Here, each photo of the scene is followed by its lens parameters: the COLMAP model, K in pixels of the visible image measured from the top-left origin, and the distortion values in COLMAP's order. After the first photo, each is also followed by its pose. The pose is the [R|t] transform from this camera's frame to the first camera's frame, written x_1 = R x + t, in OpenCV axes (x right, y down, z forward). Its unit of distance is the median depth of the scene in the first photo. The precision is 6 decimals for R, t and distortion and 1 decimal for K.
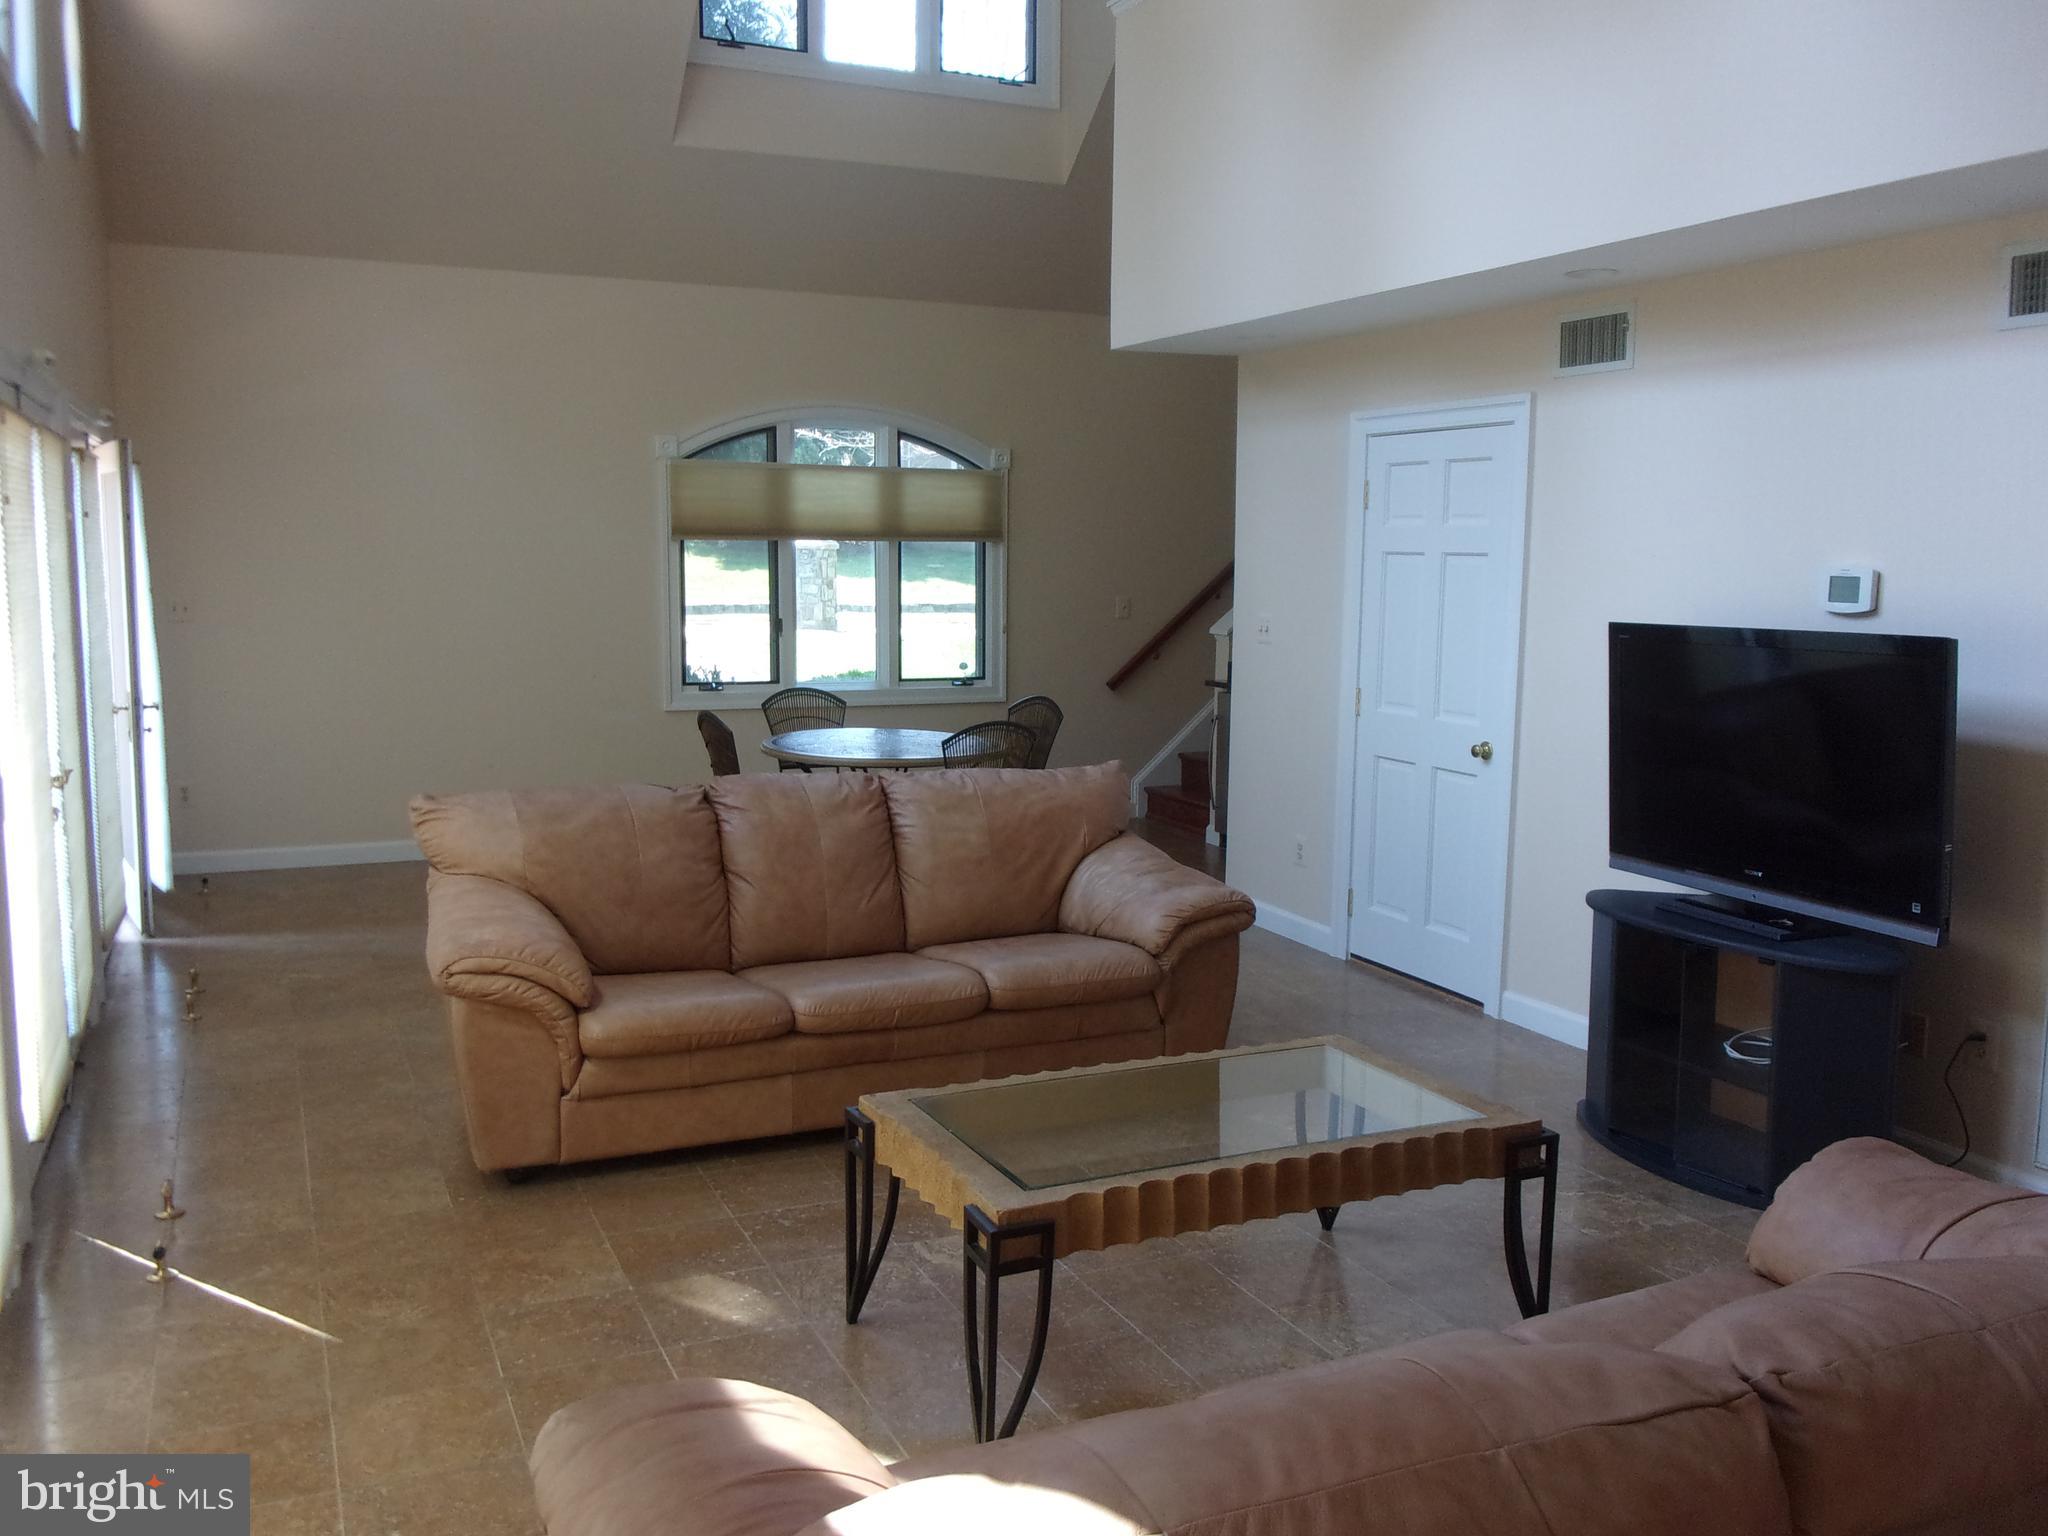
lens RADIAL K [[1708.3, 0, 1019.3], [0, 1708.3, 766.1], [0, 0, 1]] dist [-0.010694, -0.004766]
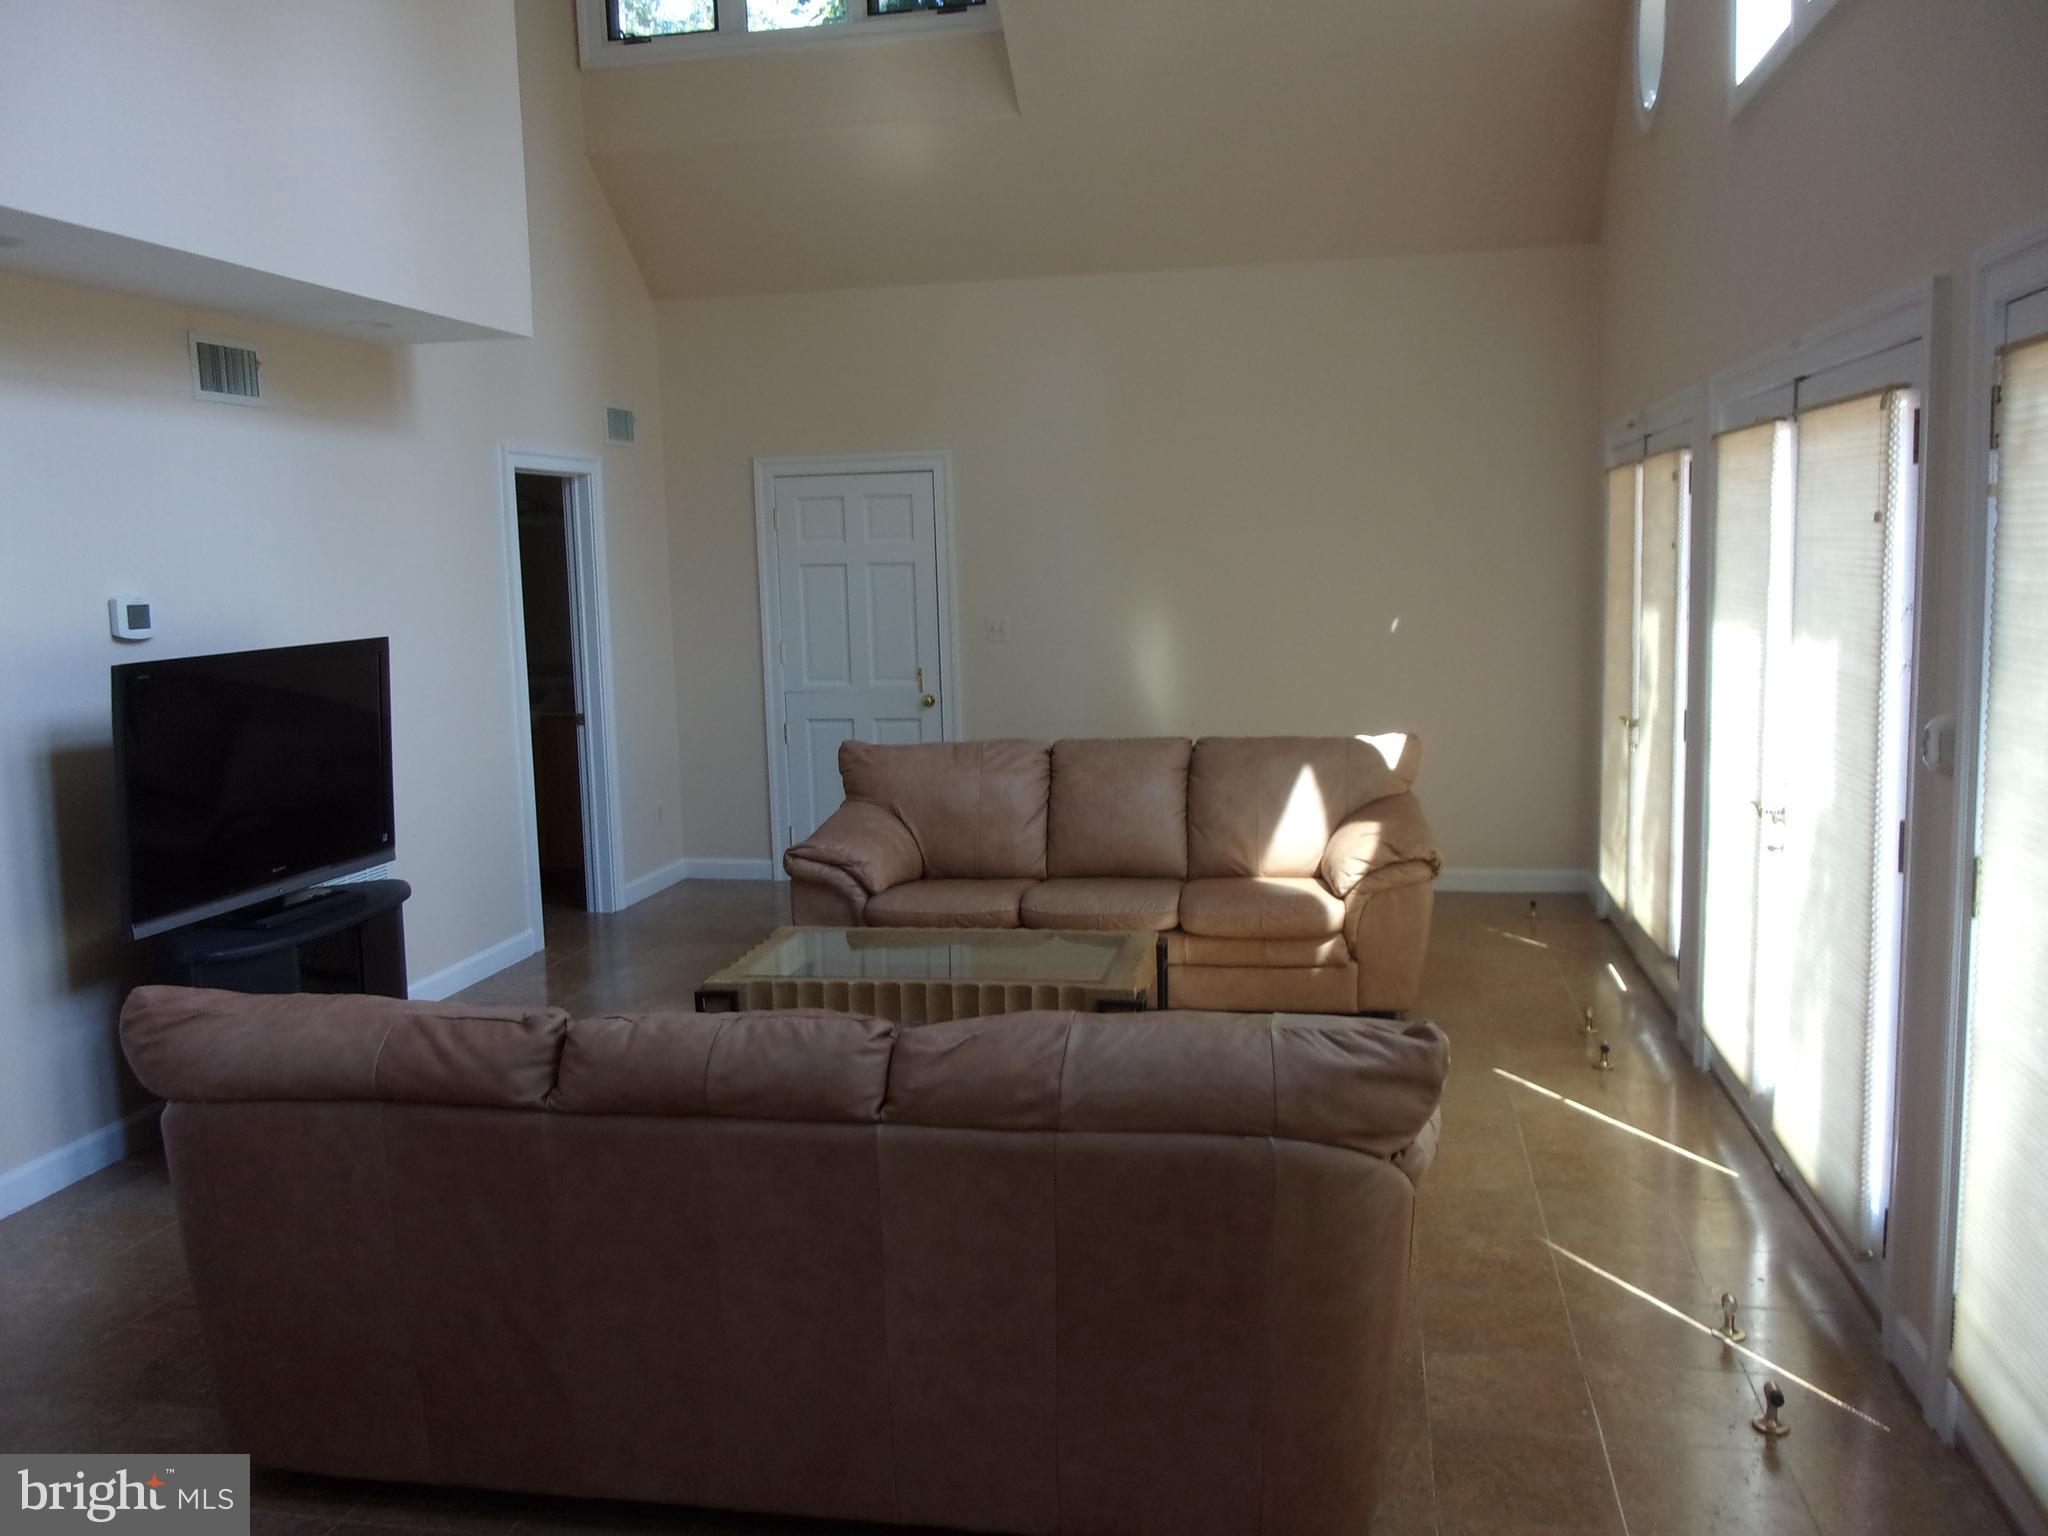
lens RADIAL K [[1708.3, 0, 1021.9], [0, 1708.3, 763.9], [0, 0, 1]] dist [-0.010694, -0.004766]
pose [[-0.818908, -0.059076, 0.570876, -0.716874], [0.104299, 0.962807, 0.249248, -0.282278], [-0.564368, 0.263653, -0.782289, 1.913630]]
